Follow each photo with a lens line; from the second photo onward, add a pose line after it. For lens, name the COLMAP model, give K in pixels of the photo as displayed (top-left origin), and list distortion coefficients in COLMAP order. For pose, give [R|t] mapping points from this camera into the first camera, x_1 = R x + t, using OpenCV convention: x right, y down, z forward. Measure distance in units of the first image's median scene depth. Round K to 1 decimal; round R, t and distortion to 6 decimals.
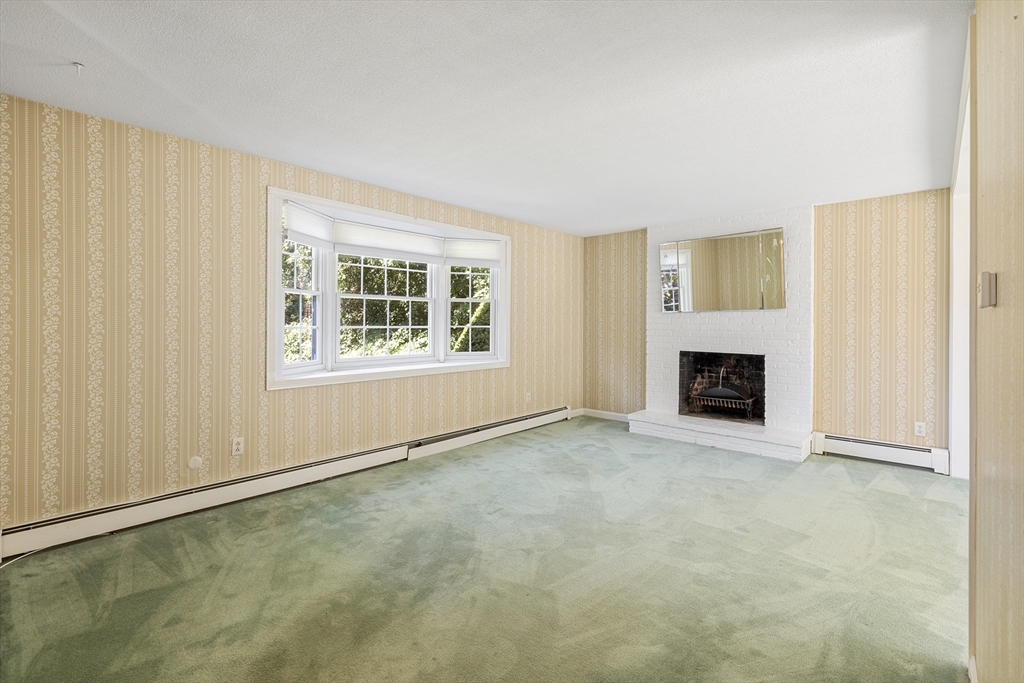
lens RADIAL K [[479.0, 0, 508.8], [0, 479.0, 322.4], [0, 0, 1]] dist [-0.001781, -0.000281]
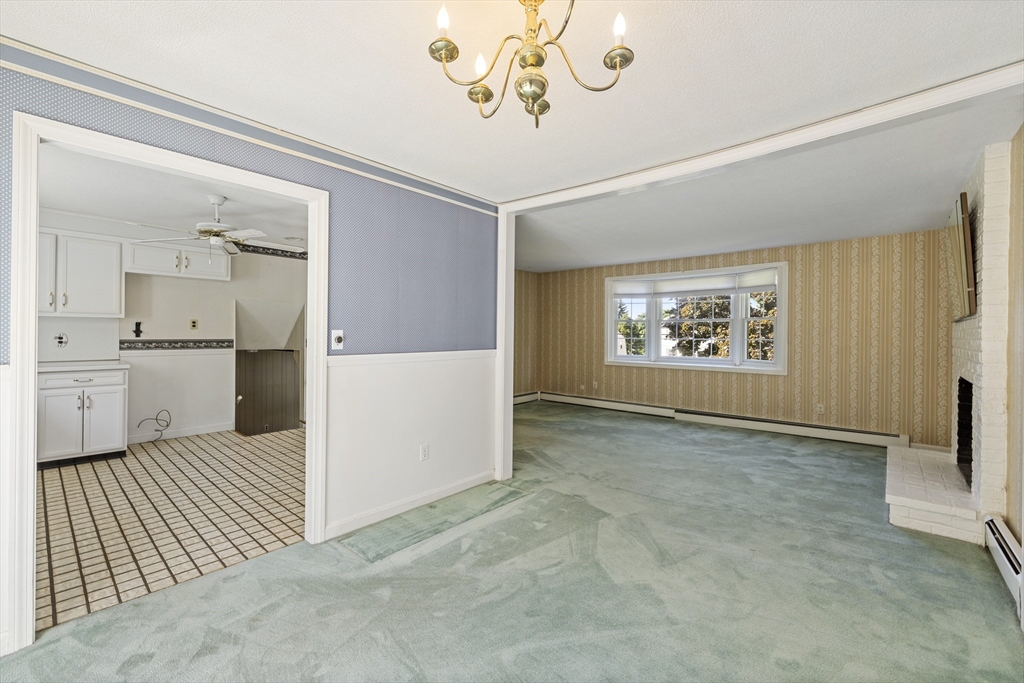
lens RADIAL K [[423.4, 0, 512.0], [0, 423.4, 341.5], [0, 0, 1]] dist [0.000180, 0.000035]
pose [[0.020570, 0.010491, -0.999733, 1.271561], [-0.009113, 0.999905, 0.010305, 0.008732], [0.999747, 0.008898, 0.020664, 0.407665]]
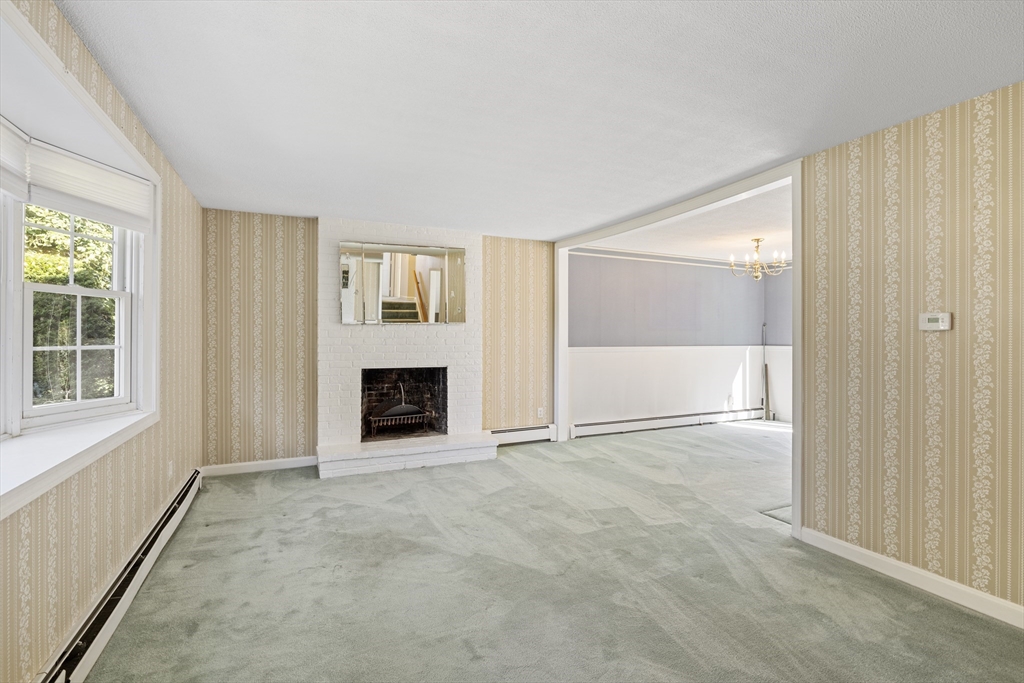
lens RADIAL K [[469.8, 0, 510.7], [0, 469.8, 336.7], [0, 0, 1]] dist [-0.021860, 0.000080]
pose [[0.384258, -0.005054, 0.923212, -0.409500], [0.002461, 0.999987, 0.004449, -0.002282], [-0.923223, 0.000562, 0.384265, 0.543879]]
